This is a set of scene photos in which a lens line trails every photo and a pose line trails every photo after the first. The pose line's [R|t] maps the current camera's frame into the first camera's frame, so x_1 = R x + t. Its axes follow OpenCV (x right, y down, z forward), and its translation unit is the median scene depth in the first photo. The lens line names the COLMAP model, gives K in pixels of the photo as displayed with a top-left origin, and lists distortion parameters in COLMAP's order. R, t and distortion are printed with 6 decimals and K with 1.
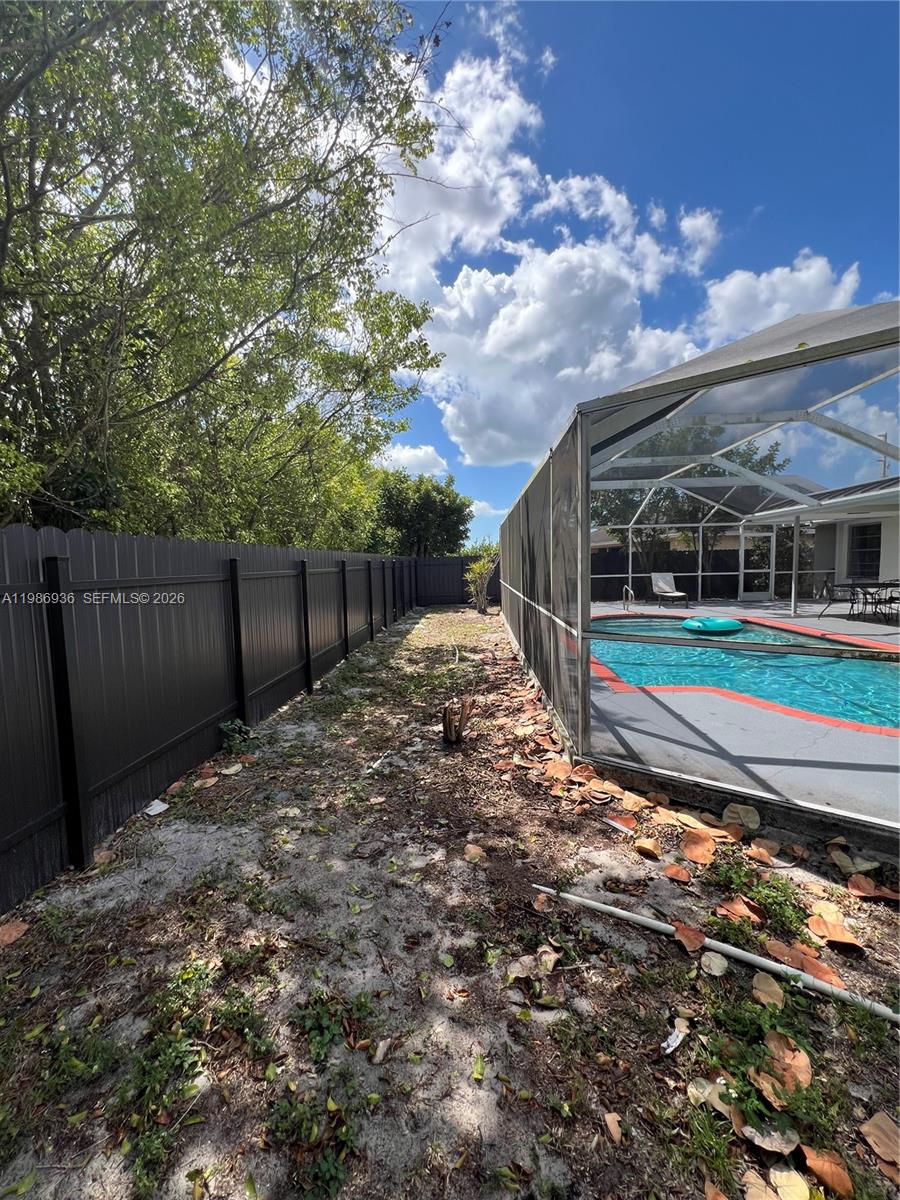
lens RADIAL K [[481.2, 0, 445.8], [0, 481.2, 599.2], [0, 0, 1]] dist [0.003072, 0.000395]
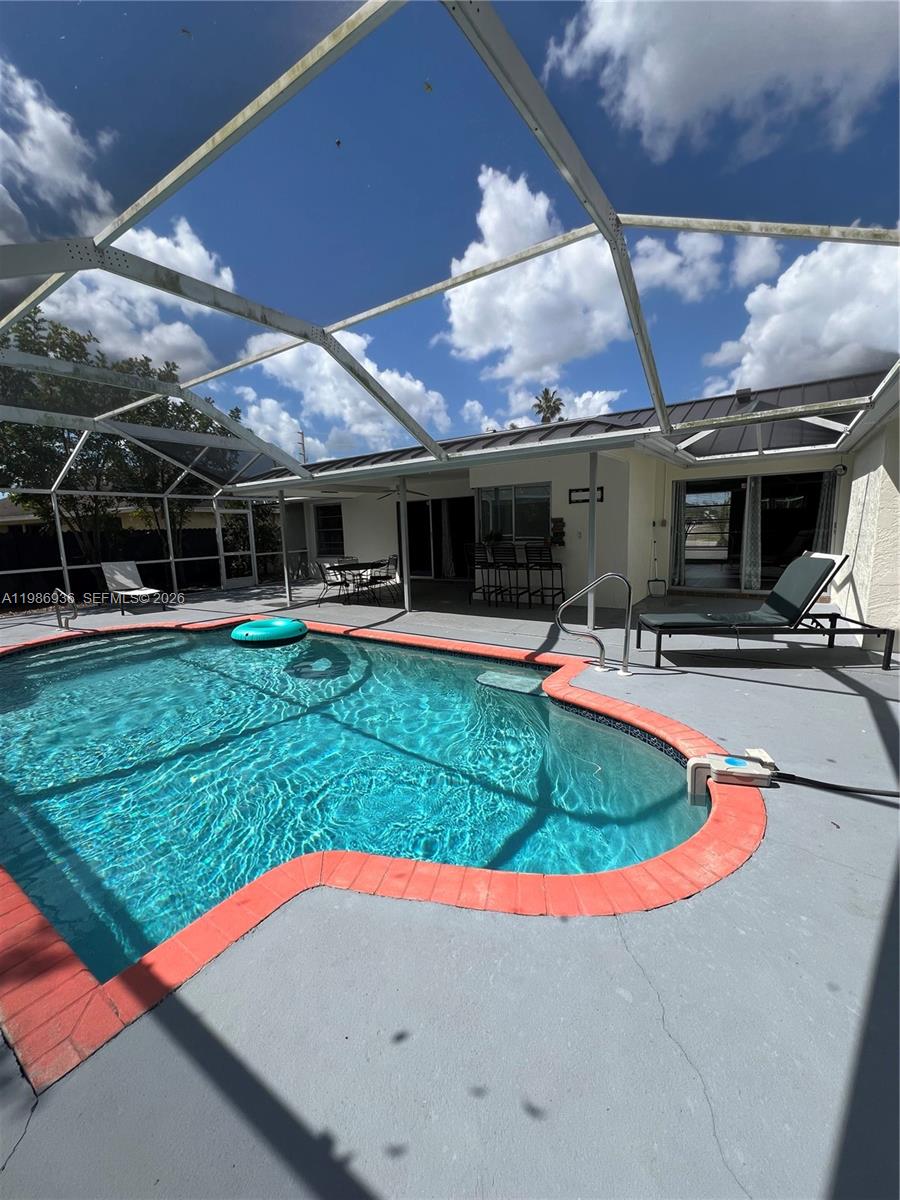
lens RADIAL K [[481.2, 0, 445.8], [0, 481.2, 599.2], [0, 0, 1]] dist [0.003072, 0.000395]
pose [[0.516382, -0.121026, 0.847763, 0.095342], [0.083401, 0.992364, 0.090869, -0.024564], [-0.852287, 0.023781, 0.522533, 0.231445]]
